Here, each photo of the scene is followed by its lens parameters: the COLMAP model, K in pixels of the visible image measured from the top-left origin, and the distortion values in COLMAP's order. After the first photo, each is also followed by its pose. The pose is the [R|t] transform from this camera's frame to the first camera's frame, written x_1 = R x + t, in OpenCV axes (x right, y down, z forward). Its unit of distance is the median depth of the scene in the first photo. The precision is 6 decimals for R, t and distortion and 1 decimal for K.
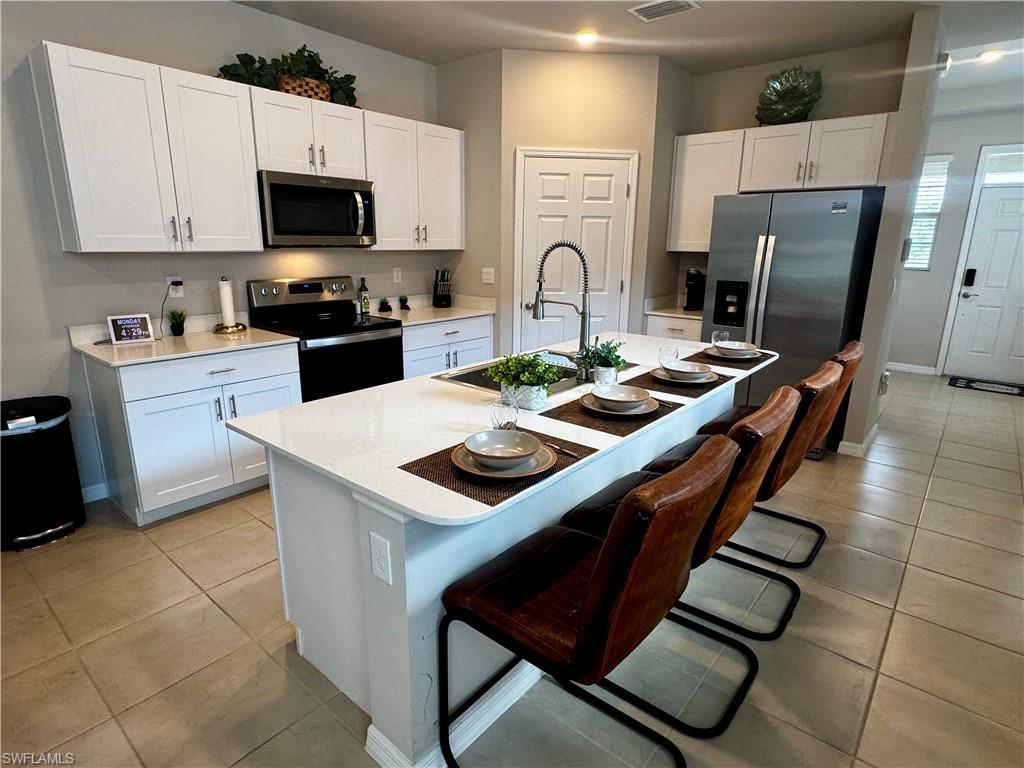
lens RADIAL K [[558.6, 0, 506.3], [0, 558.6, 383.4], [0, 0, 1]] dist [-0.004666, 0.000571]
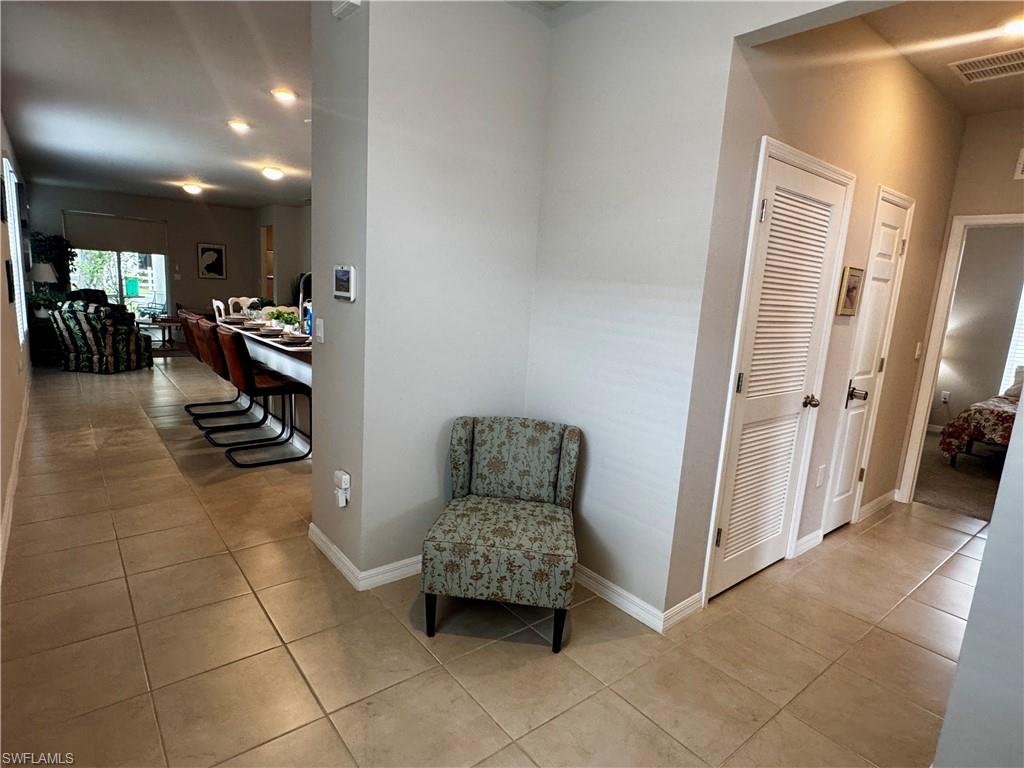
lens RADIAL K [[558.6, 0, 506.3], [0, 558.6, 383.4], [0, 0, 1]] dist [-0.004666, 0.000571]
pose [[-0.192578, 0.149488, -0.969828, 1.280913], [-0.306858, 0.929588, 0.204217, -0.308539], [0.932069, 0.336927, -0.133147, 1.254401]]
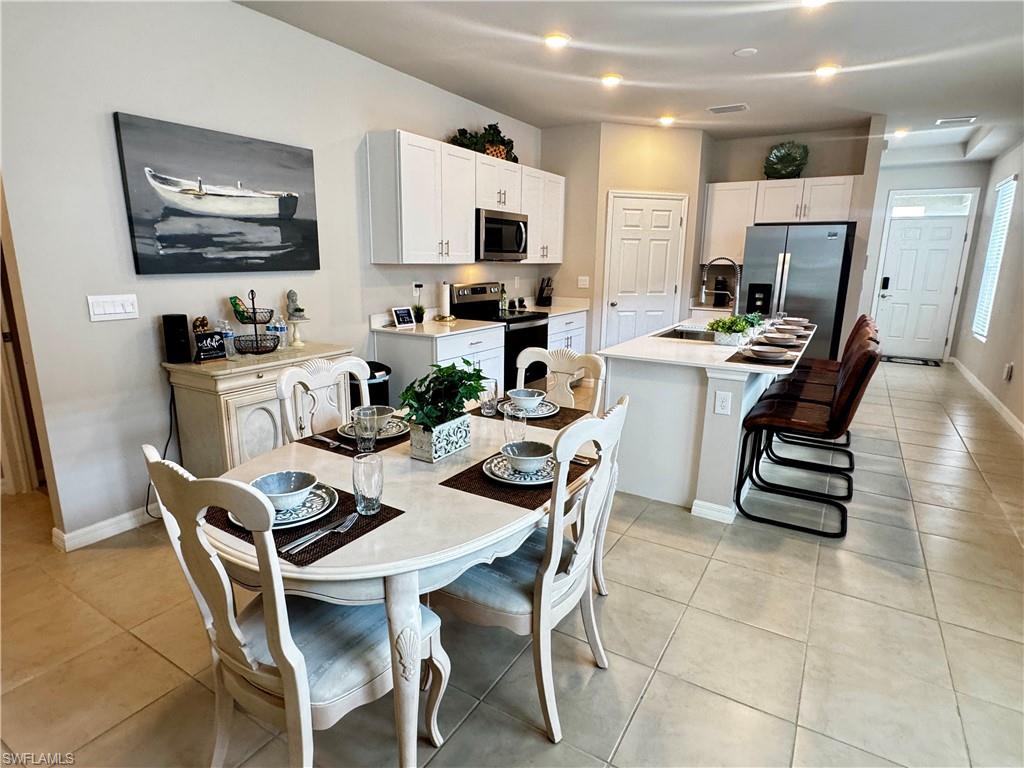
lens RADIAL K [[558.6, 0, 506.3], [0, 558.6, 383.4], [0, 0, 1]] dist [-0.004666, 0.000571]
pose [[0.988825, -0.032594, 0.145472, -0.478588], [0.036752, 0.998986, -0.025988, 0.093039], [-0.144477, 0.031044, 0.989021, -0.353033]]
